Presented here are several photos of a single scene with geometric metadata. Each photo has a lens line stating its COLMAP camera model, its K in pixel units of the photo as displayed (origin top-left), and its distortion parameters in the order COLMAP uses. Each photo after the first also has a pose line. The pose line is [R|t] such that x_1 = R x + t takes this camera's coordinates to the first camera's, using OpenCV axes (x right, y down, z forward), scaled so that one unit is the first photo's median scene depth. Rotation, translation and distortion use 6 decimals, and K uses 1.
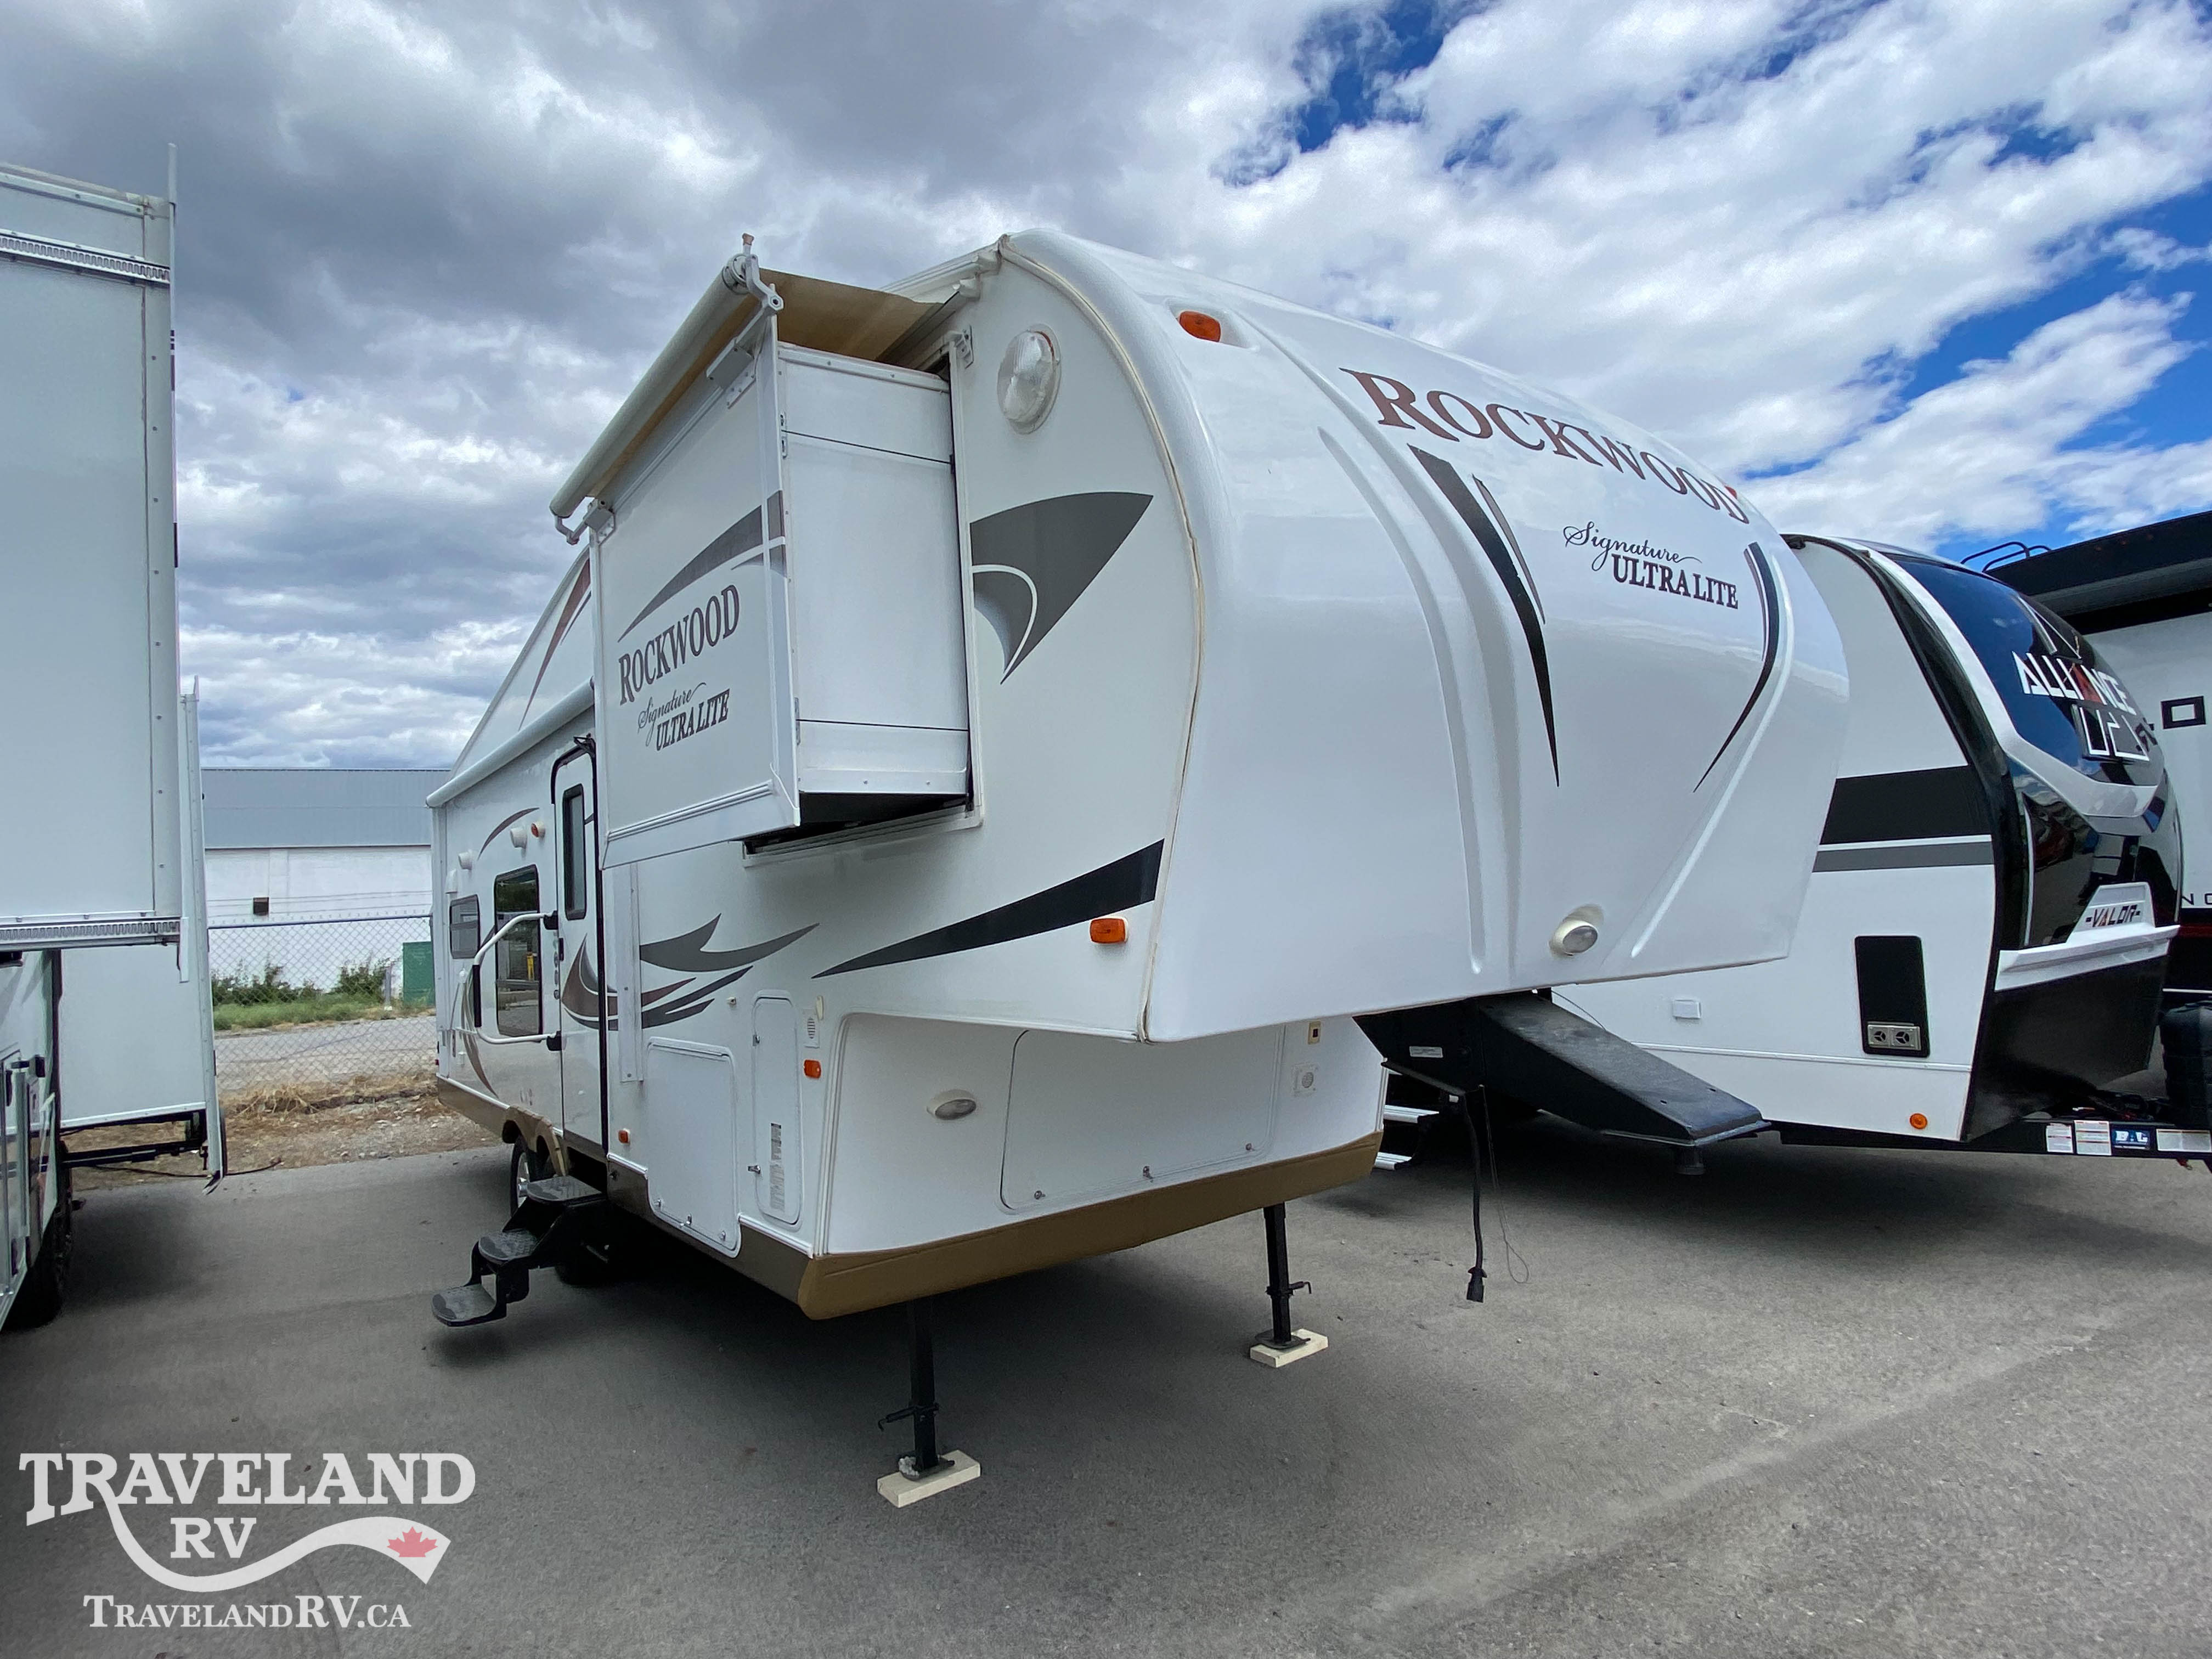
lens RADIAL K [[1205.6, 0, 1081.1], [0, 1205.6, 841.7], [0, 0, 1]] dist [0.044081, -0.051241]
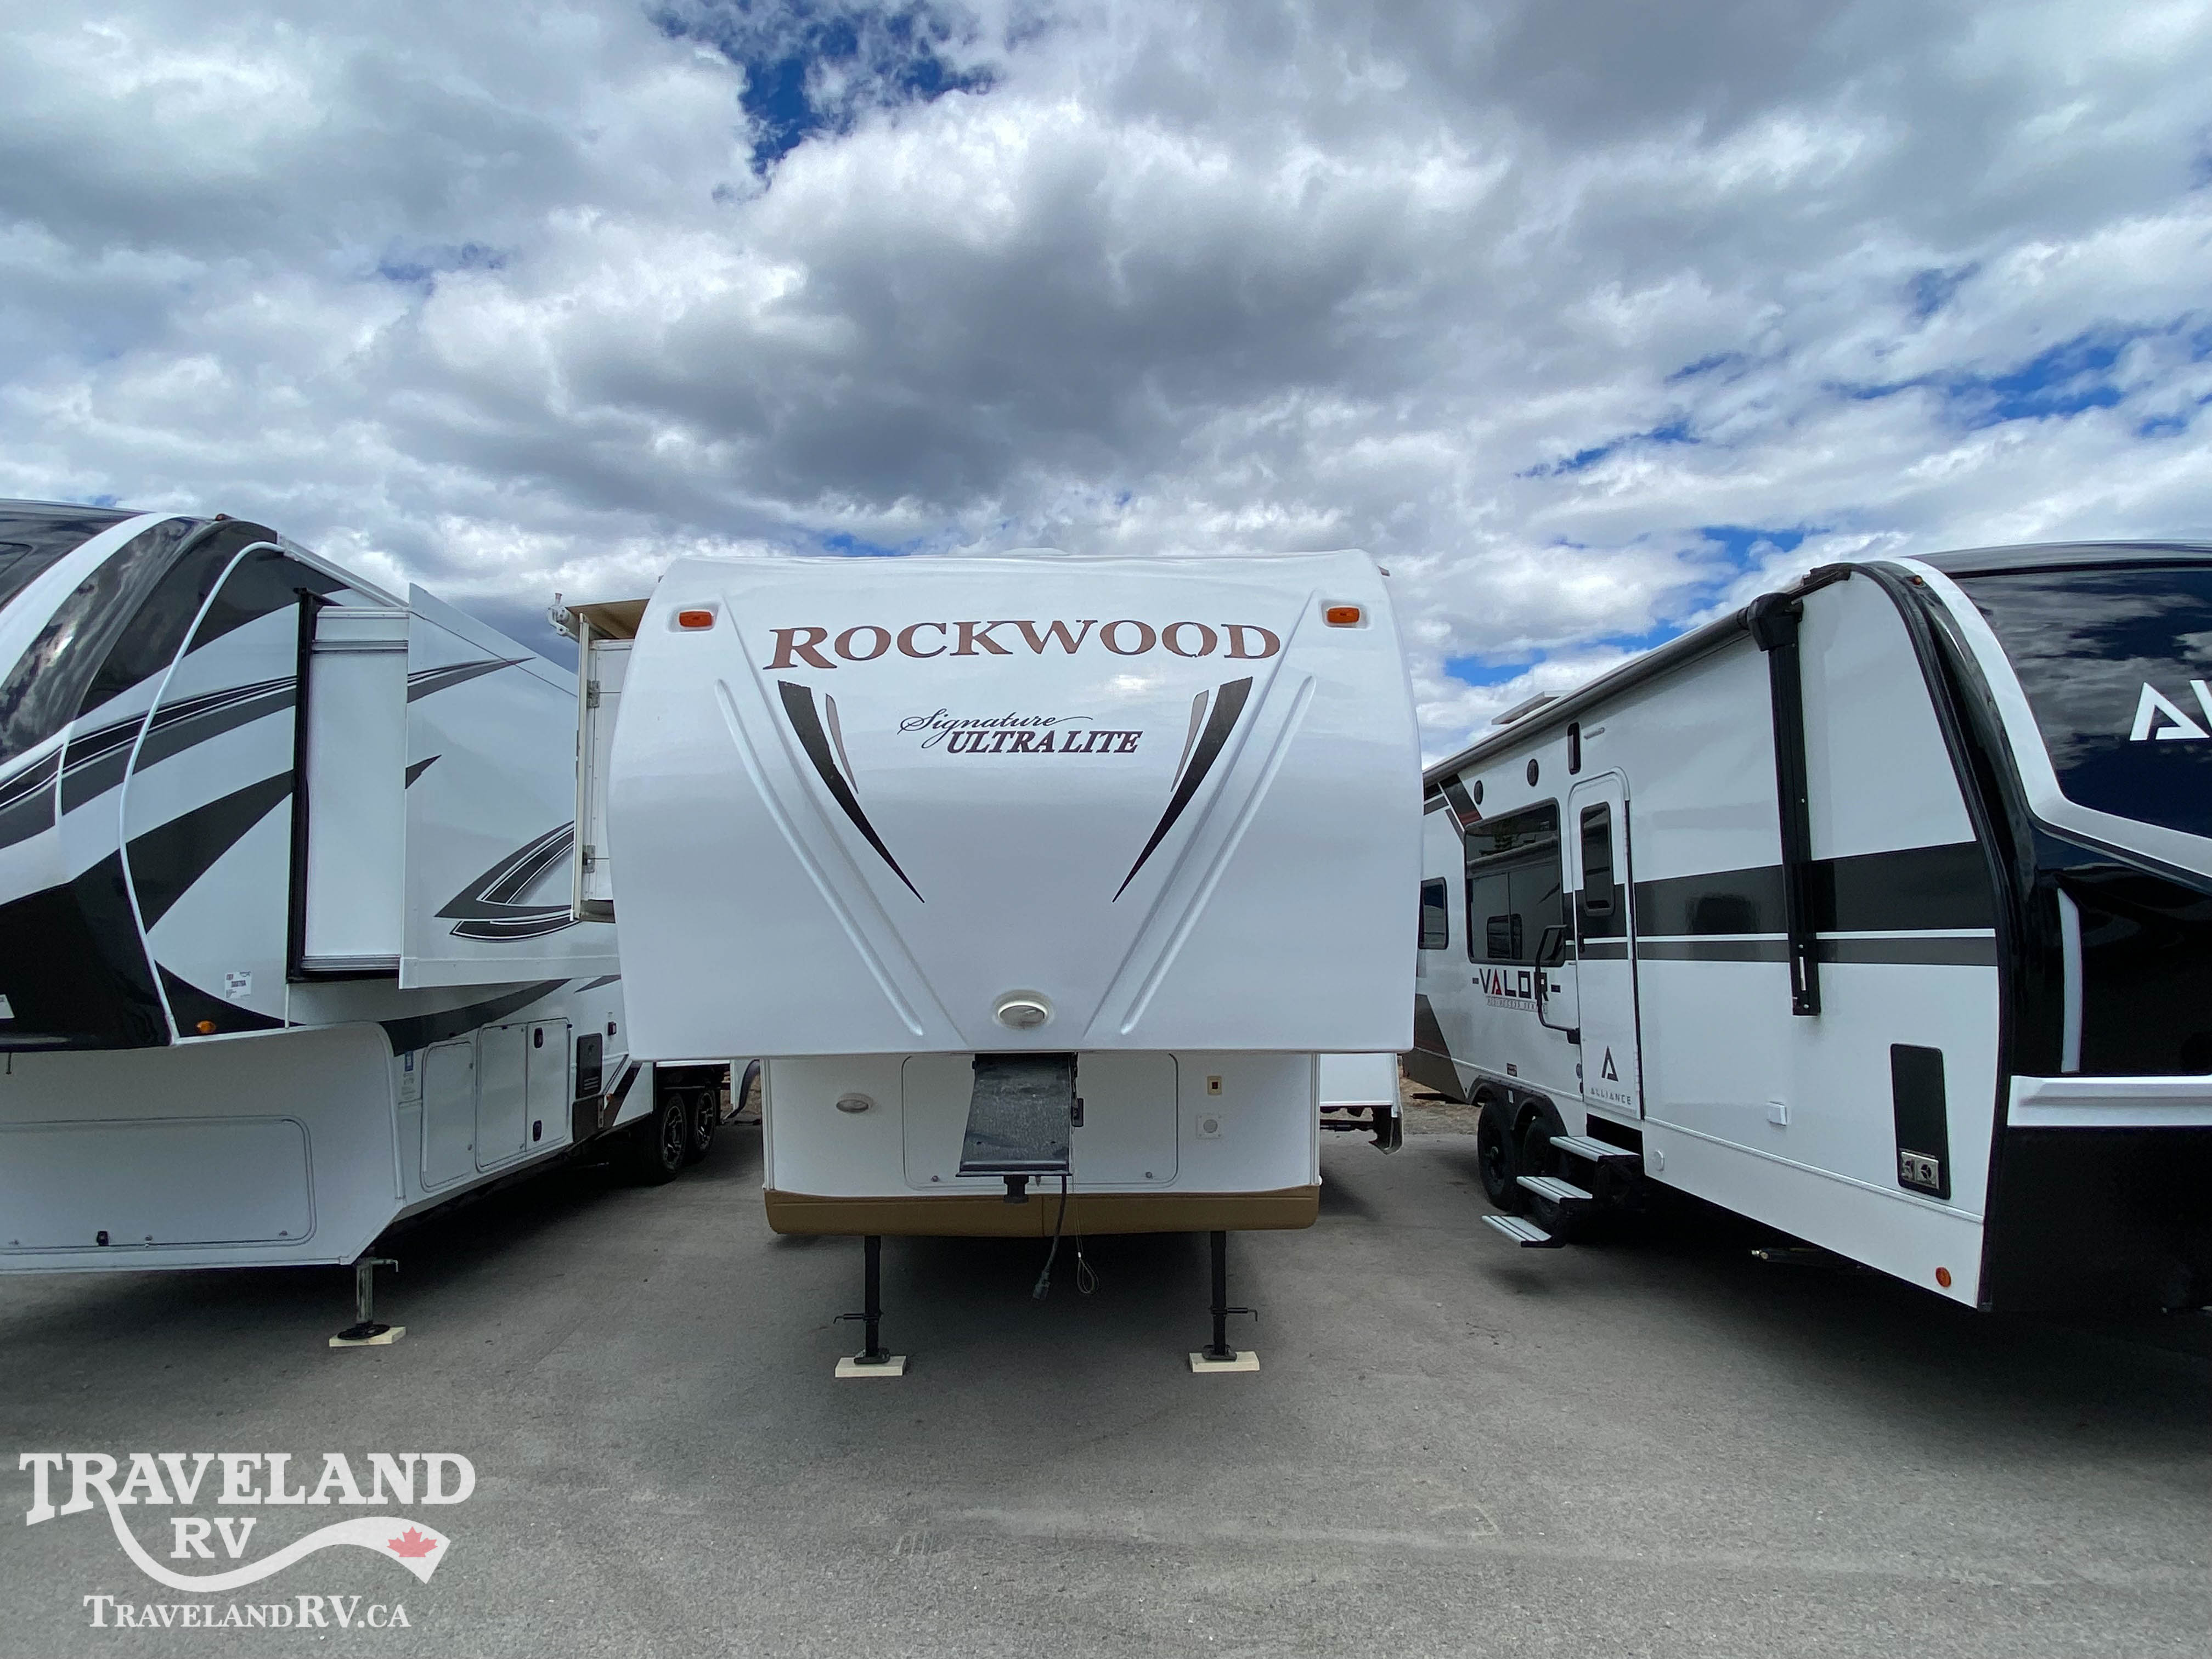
lens RADIAL K [[1194.9, 0, 1066.9], [0, 1194.9, 855.3], [0, 0, 1]] dist [0.051799, -0.046711]
pose [[0.808388, -0.006748, -0.588611, 0.787062], [0.002377, 0.999964, -0.008200, -0.052687], [0.588645, 0.005230, 0.808375, 0.000057]]
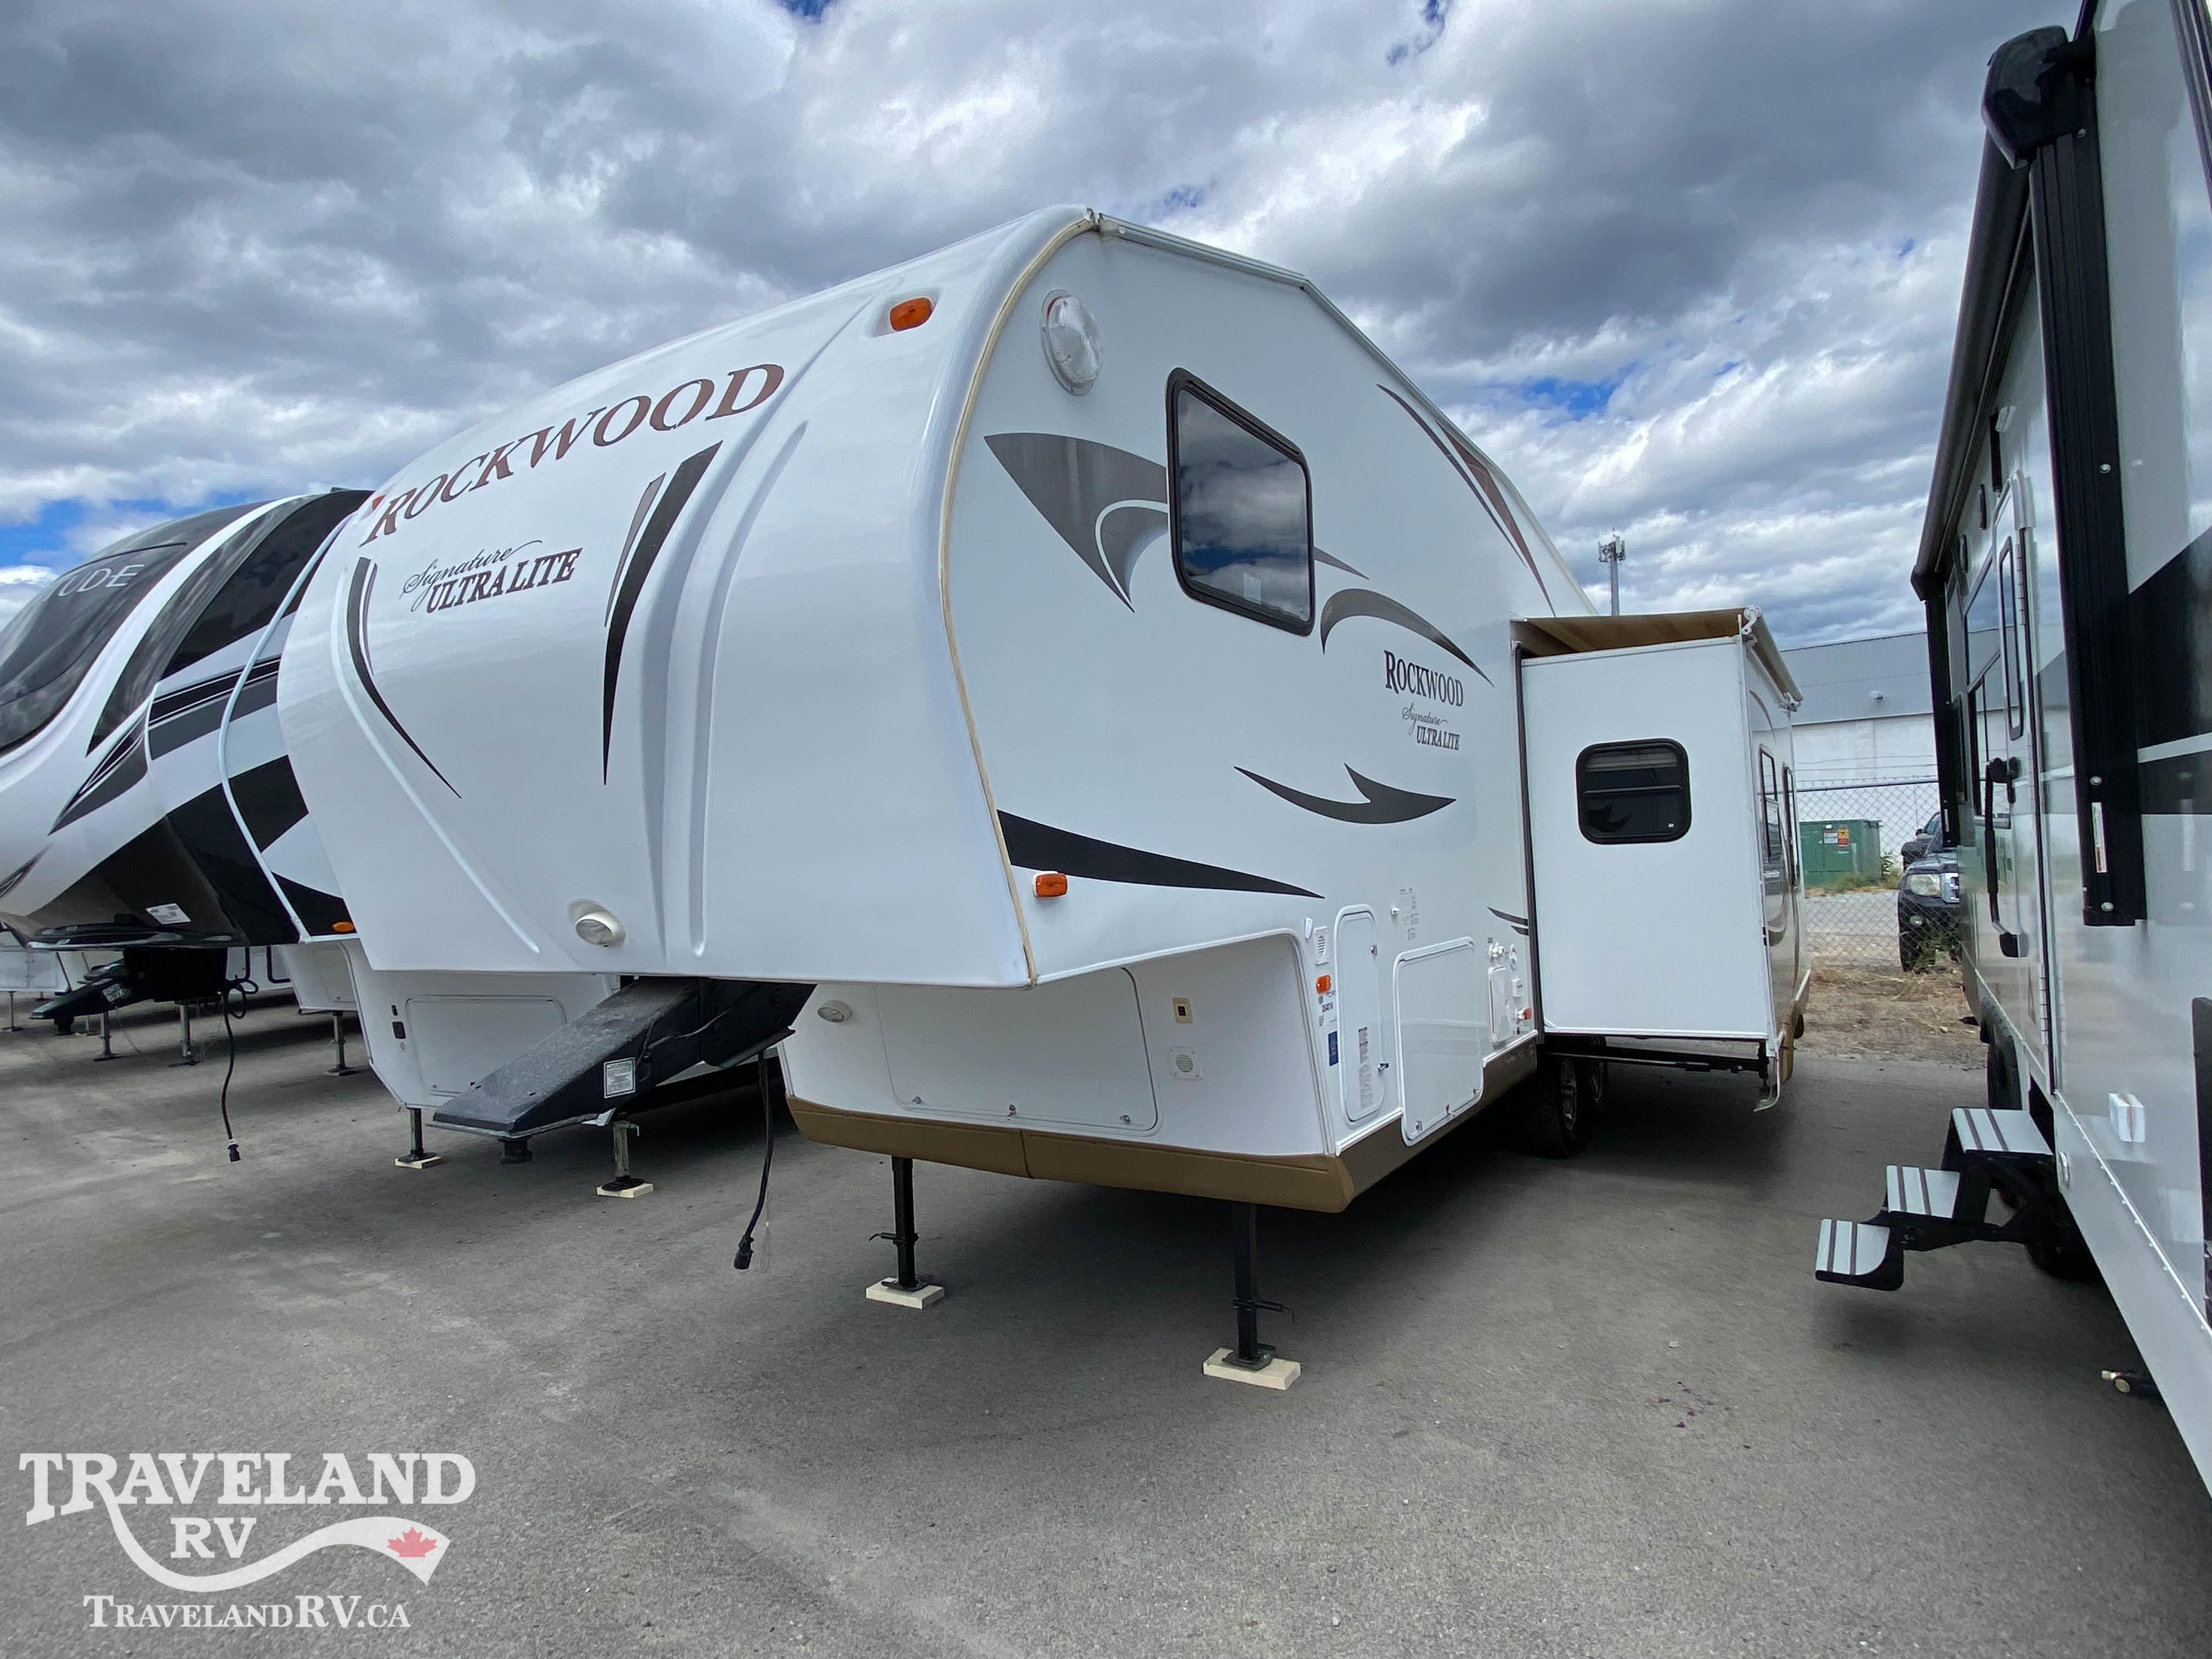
lens RADIAL K [[1185.3, 0, 1097.6], [0, 1185.3, 836.8], [0, 0, 1]] dist [0.045888, -0.048634]
pose [[0.368097, 0.021688, -0.929534, 0.994289], [0.076808, 0.995602, 0.053646, -0.013980], [0.926609, -0.091143, 0.364812, 0.679244]]
